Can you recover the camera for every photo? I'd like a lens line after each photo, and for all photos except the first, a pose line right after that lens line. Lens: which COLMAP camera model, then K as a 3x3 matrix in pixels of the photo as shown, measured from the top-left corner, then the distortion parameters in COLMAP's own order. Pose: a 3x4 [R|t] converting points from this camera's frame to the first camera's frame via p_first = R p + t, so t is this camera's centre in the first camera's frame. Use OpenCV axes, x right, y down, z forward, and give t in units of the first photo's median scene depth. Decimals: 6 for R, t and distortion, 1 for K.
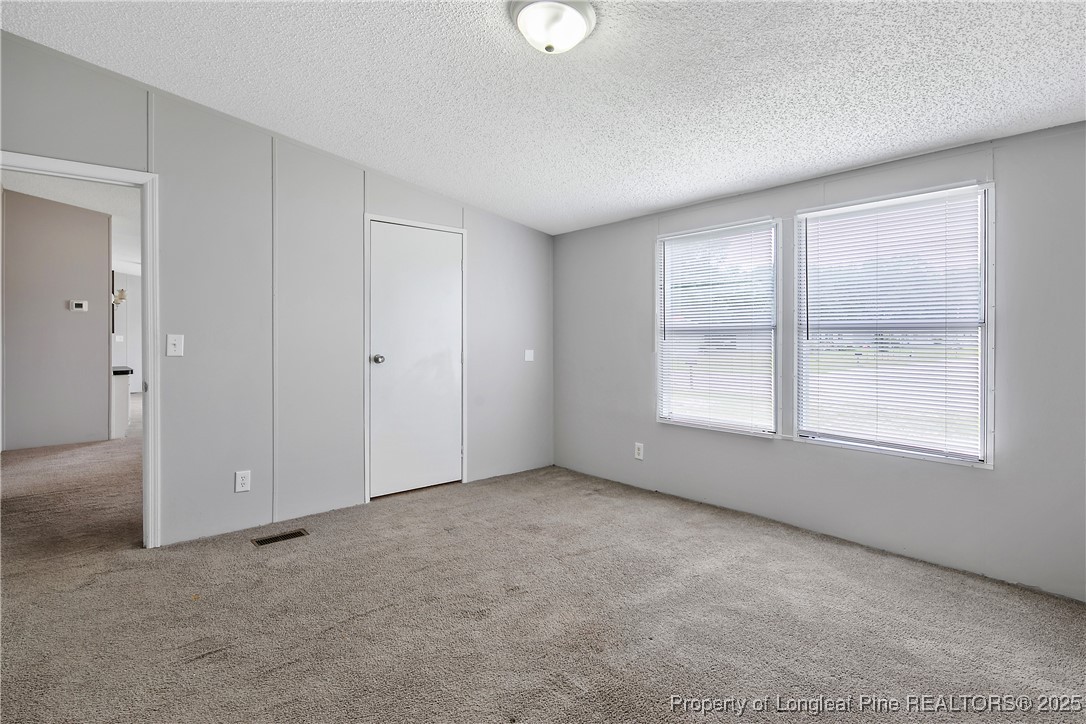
lens RADIAL K [[527.6, 0, 566.1], [0, 527.6, 337.2], [0, 0, 1]] dist [-0.002706, -0.000251]
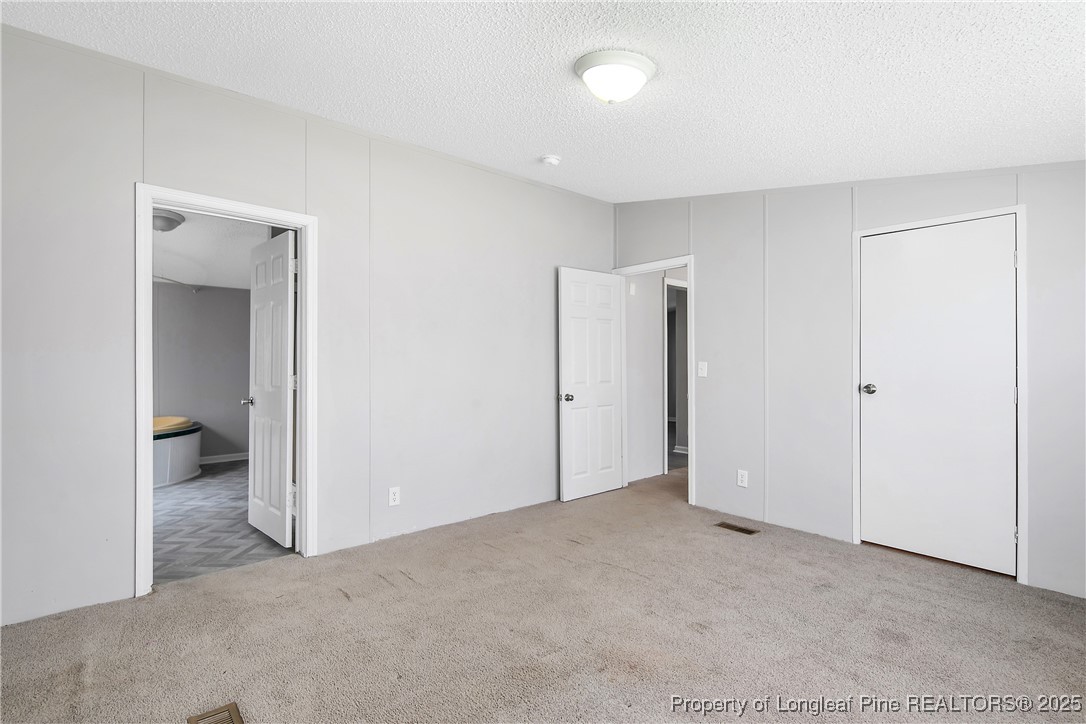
lens RADIAL K [[527.6, 0, 535.2], [0, 527.6, 362.6], [0, 0, 1]] dist [-0.002706, -0.000251]
pose [[-0.025848, 0.004912, -0.999654, 0.665683], [-0.000901, 0.999987, 0.004937, -0.009656], [0.999665, 0.001029, -0.025844, 0.543066]]
